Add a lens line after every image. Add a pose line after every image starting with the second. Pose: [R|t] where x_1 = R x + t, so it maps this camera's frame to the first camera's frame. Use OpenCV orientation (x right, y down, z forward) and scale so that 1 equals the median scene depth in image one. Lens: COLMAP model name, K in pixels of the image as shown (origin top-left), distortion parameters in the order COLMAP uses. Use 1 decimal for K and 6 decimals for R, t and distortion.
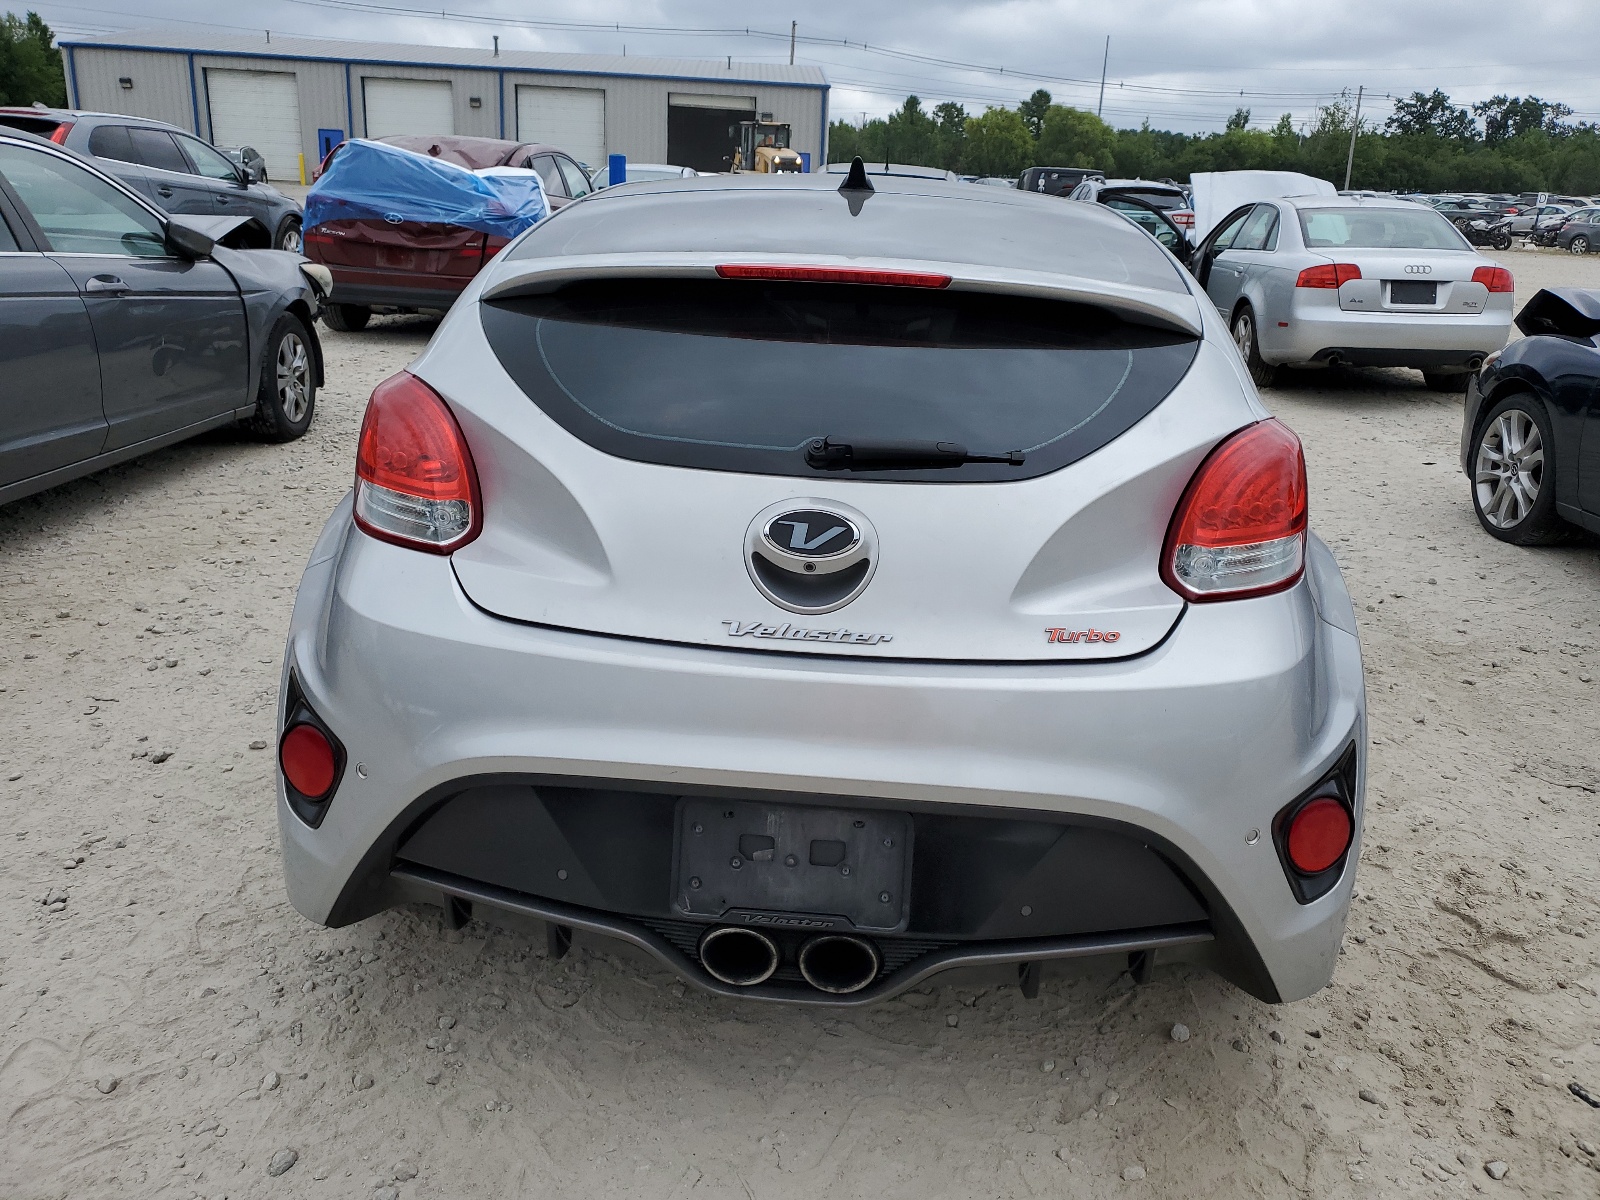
lens RADIAL K [[1246.3, 0, 800.2], [0, 1246.3, 597.3], [0, 0, 1]] dist [0.000869, 0.007682]
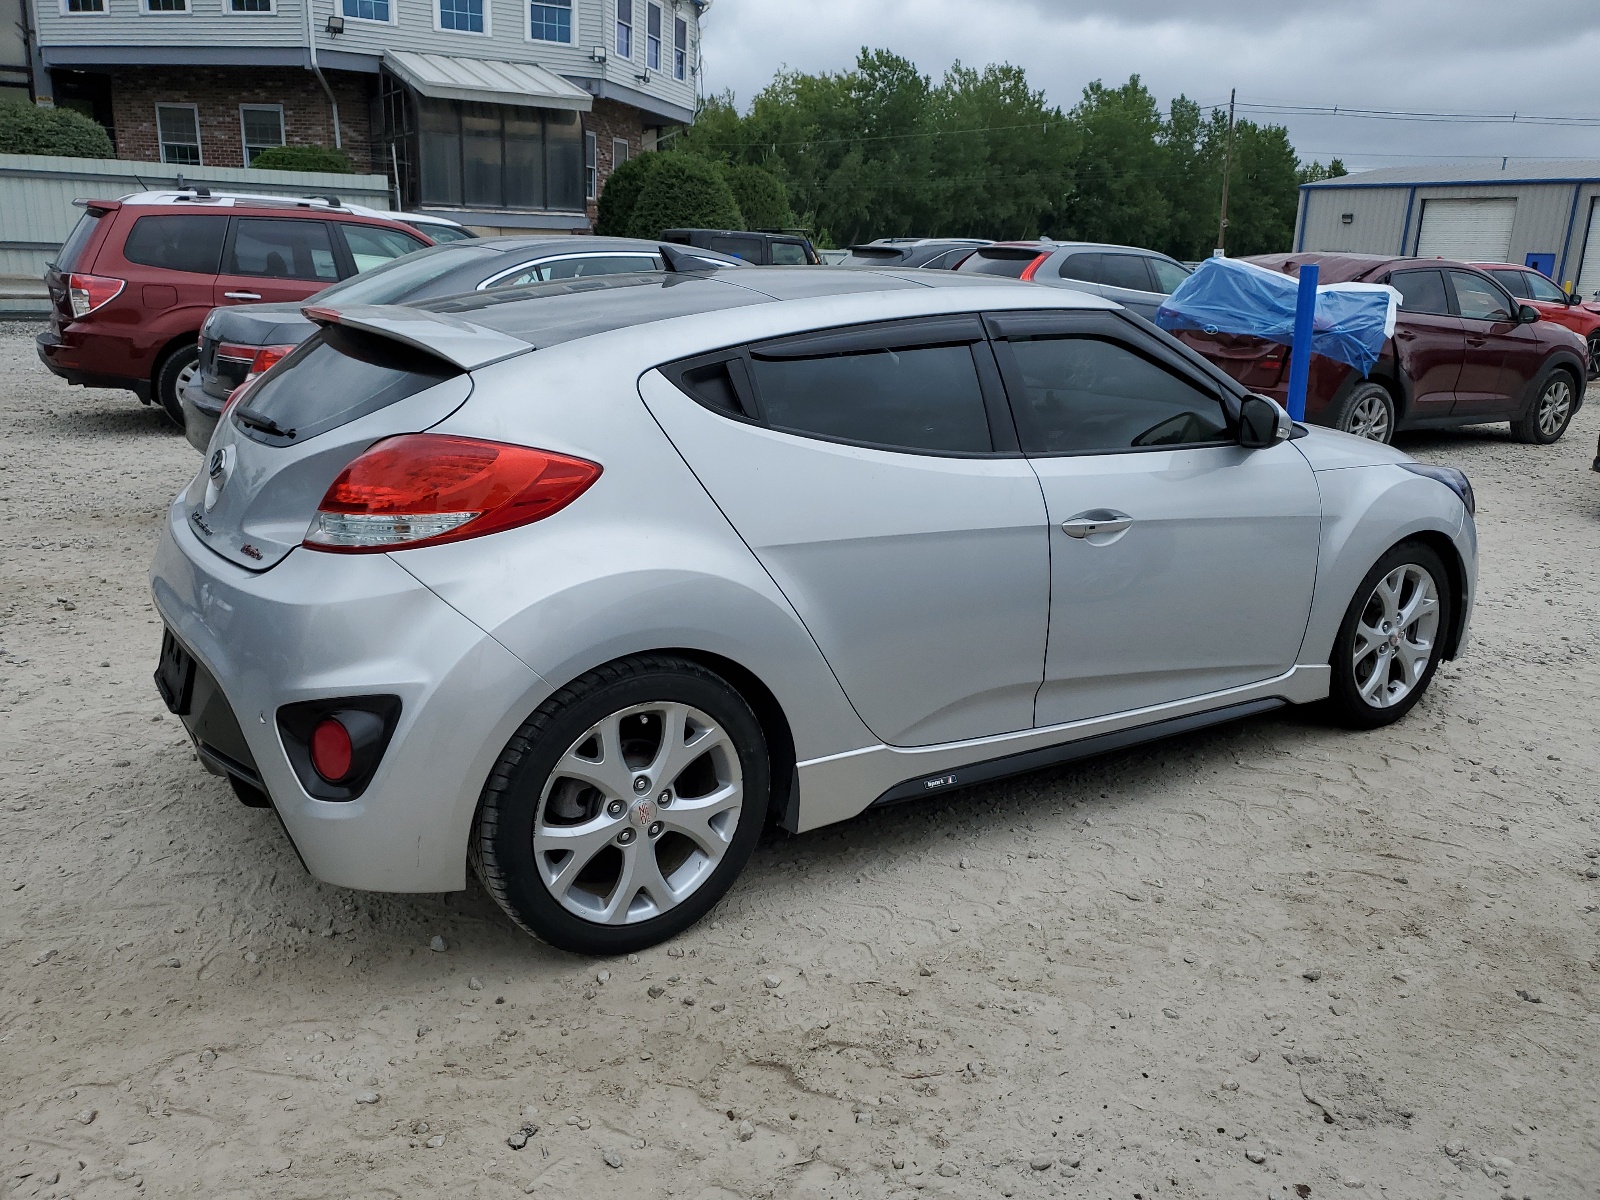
lens RADIAL K [[1227.7, 0, 792.0], [0, 1227.7, 599.3], [0, 0, 1]] dist [0.021091, 0.016406]
pose [[0.609586, 0.192277, -0.769047, 0.287762], [-0.261826, 0.964529, 0.033615, -0.021122], [0.748232, 0.180866, 0.638307, 0.091461]]
